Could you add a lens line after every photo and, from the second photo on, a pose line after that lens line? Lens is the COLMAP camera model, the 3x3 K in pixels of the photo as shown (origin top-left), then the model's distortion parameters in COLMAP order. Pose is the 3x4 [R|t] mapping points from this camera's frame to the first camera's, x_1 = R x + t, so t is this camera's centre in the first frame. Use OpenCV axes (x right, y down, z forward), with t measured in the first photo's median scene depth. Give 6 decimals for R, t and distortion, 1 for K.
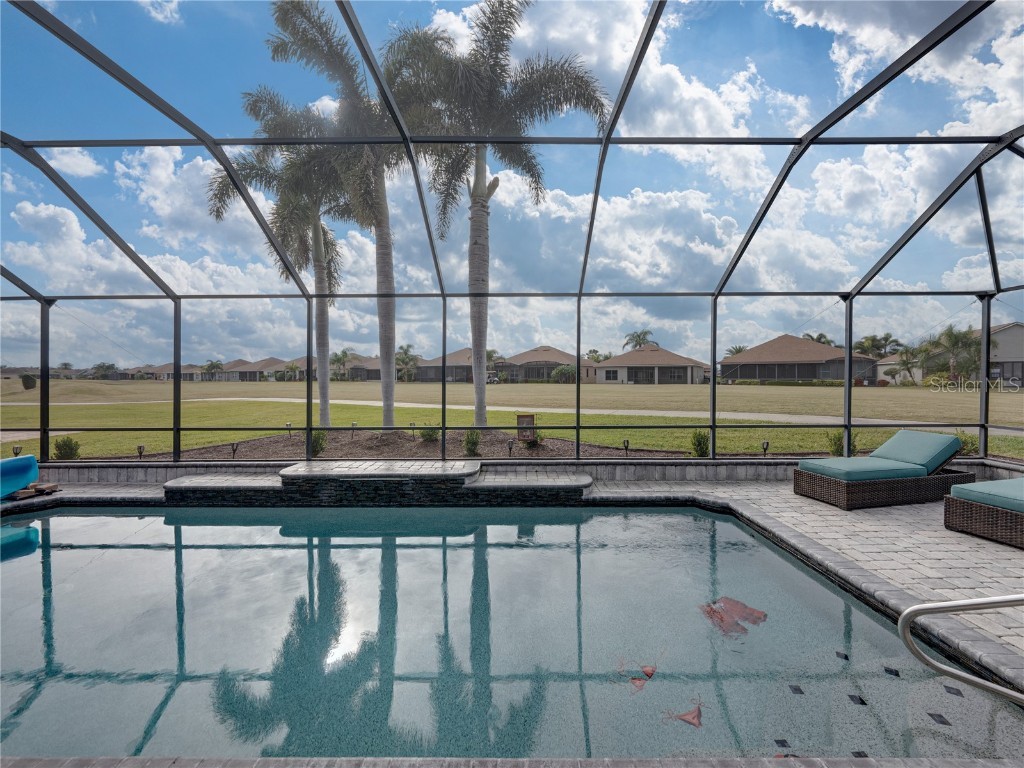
lens RADIAL K [[396.1, 0, 514.5], [0, 396.1, 379.2], [0, 0, 1]] dist [-0.003535, 0.000064]
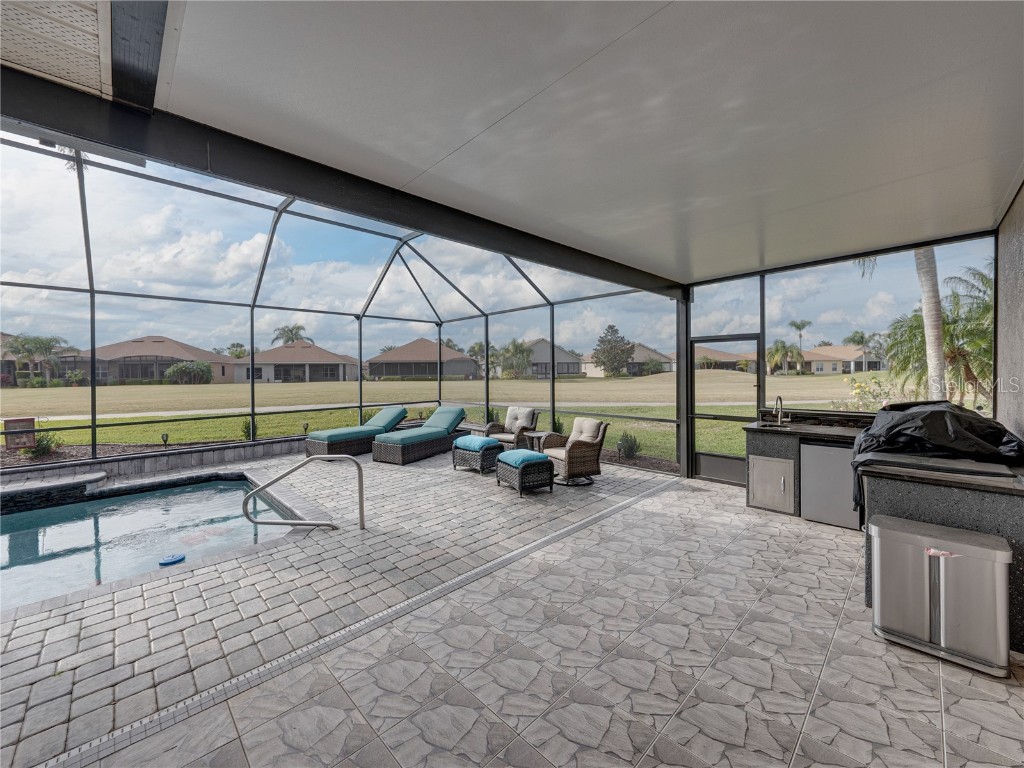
lens RADIAL K [[403.6, 0, 510.3], [0, 403.6, 382.1], [0, 0, 1]] dist [-0.001915, -0.000253]
pose [[0.712642, -0.023604, 0.701130, 0.192233], [0.014730, 0.999717, 0.018685, 0.007861], [-0.701373, -0.002988, 0.712788, -0.423139]]
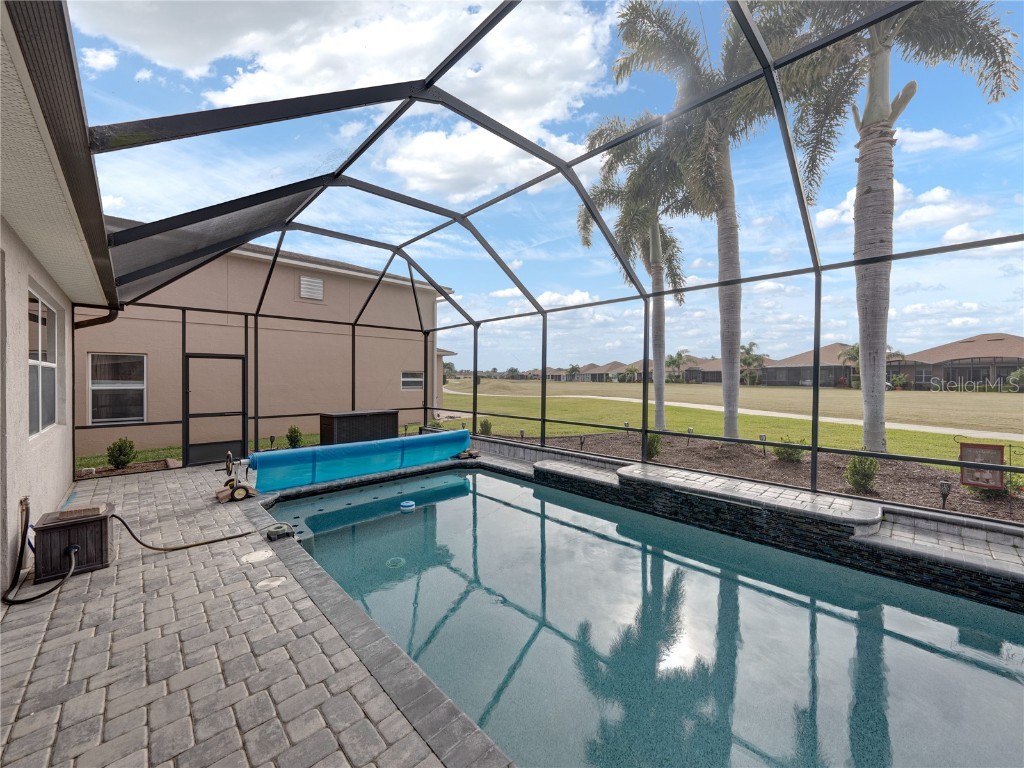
lens RADIAL K [[396.1, 0, 514.5], [0, 396.1, 379.2], [0, 0, 1]] dist [-0.003535, 0.000064]
pose [[0.697059, 0.009925, -0.716945, -0.039900], [-0.013929, 0.999903, 0.000299, 0.001544], [0.716879, 0.009778, 0.697129, 0.079786]]
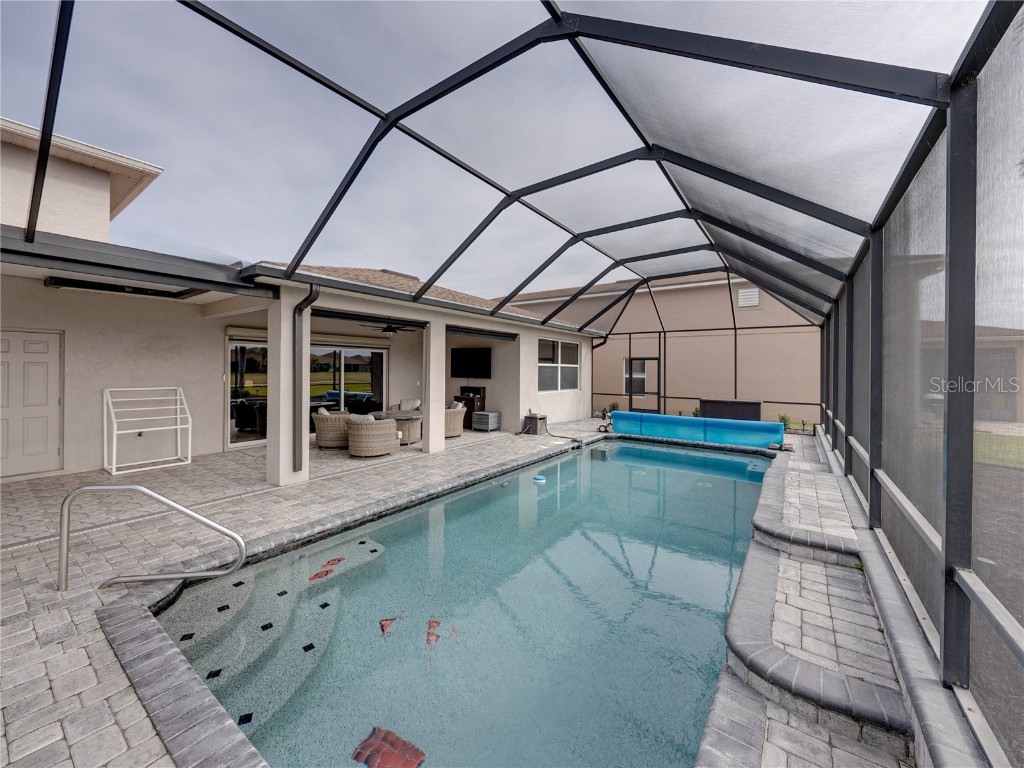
lens RADIAL K [[398.7, 0, 508.4], [0, 398.7, 364.9], [0, 0, 1]] dist [-0.000448, -0.000364]
pose [[-0.586178, -0.008138, -0.810142, 0.541684], [-0.015249, 0.999883, 0.000990, -0.014651], [0.810039, 0.012934, -0.586233, 0.877821]]
